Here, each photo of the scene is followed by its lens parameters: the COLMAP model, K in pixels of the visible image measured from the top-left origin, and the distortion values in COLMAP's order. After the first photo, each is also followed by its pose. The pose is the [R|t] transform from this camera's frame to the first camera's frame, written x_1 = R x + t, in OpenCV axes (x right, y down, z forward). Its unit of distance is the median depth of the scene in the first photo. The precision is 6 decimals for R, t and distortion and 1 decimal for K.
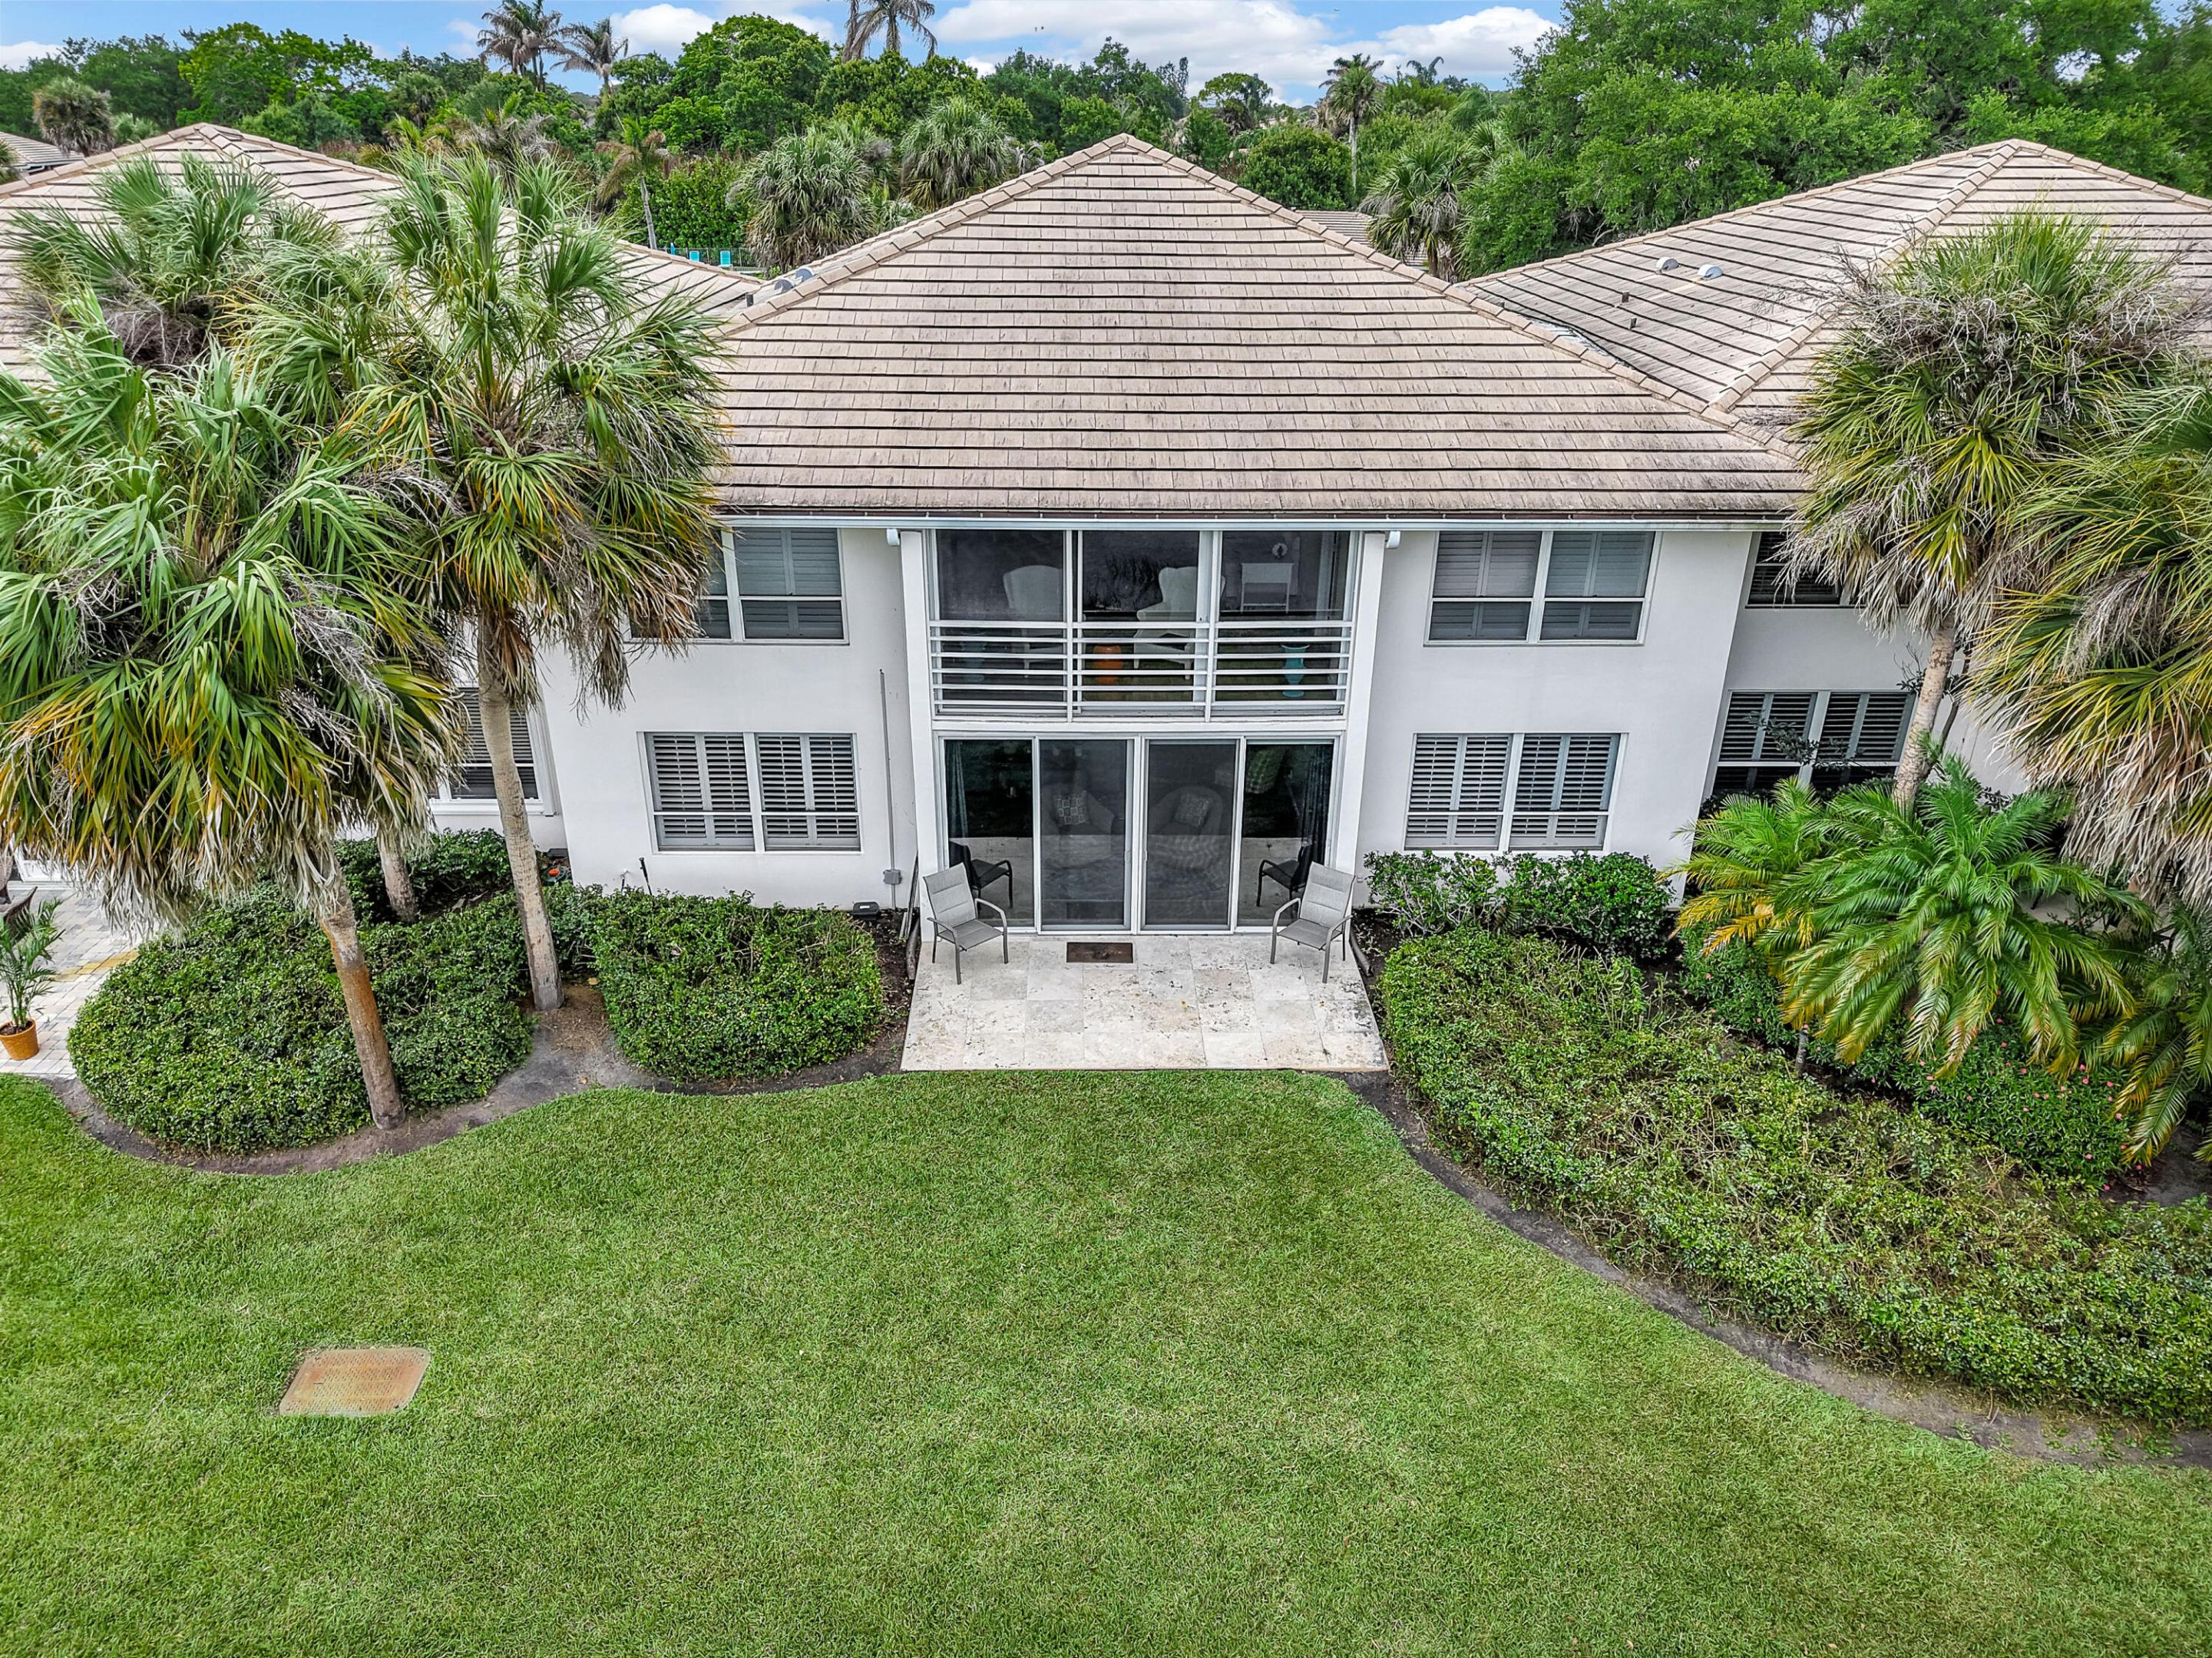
lens RADIAL K [[1535.5, 0, 1103.2], [0, 1535.5, 781.8], [0, 0, 1]] dist [0.010297, -0.005490]
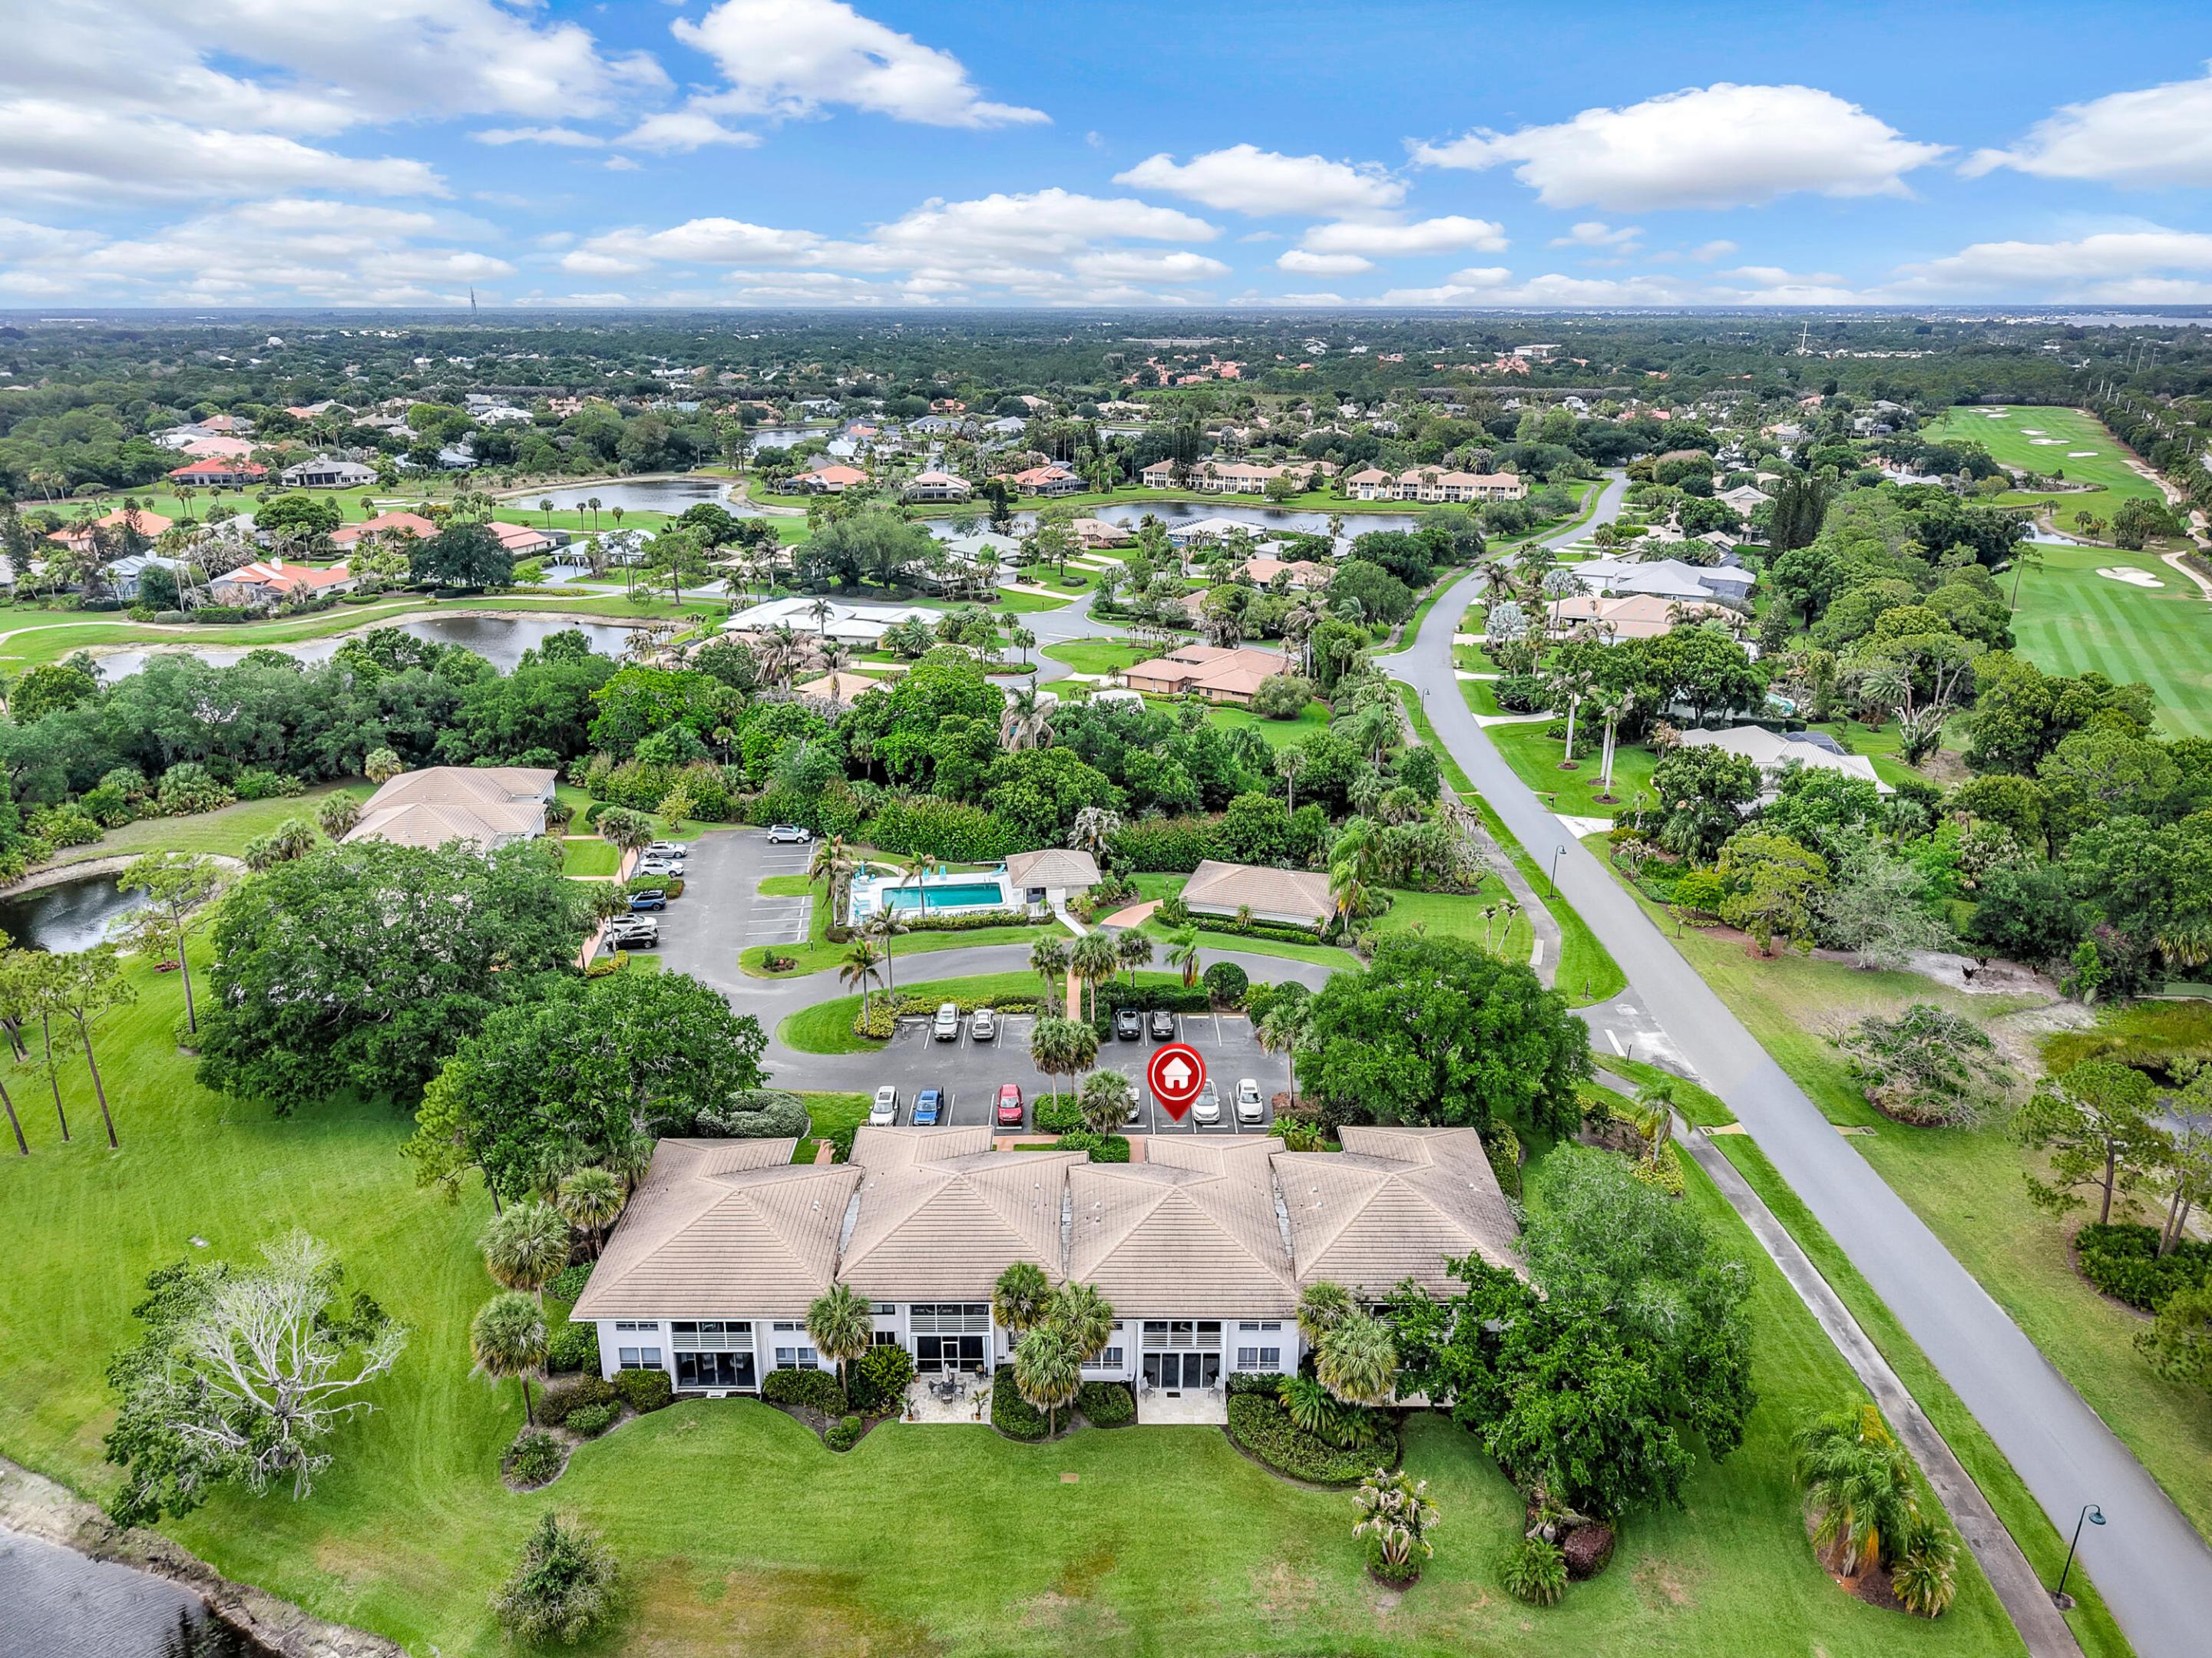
lens RADIAL K [[1502.7, 0, 1087.6], [0, 1502.7, 803.9], [0, 0, 1]] dist [0.029939, -0.037660]
pose [[0.999675, -0.003455, -0.025277, -0.154113], [0.001191, 0.996025, -0.089064, -1.397772], [0.025484, 0.089005, 0.995705, -4.154301]]
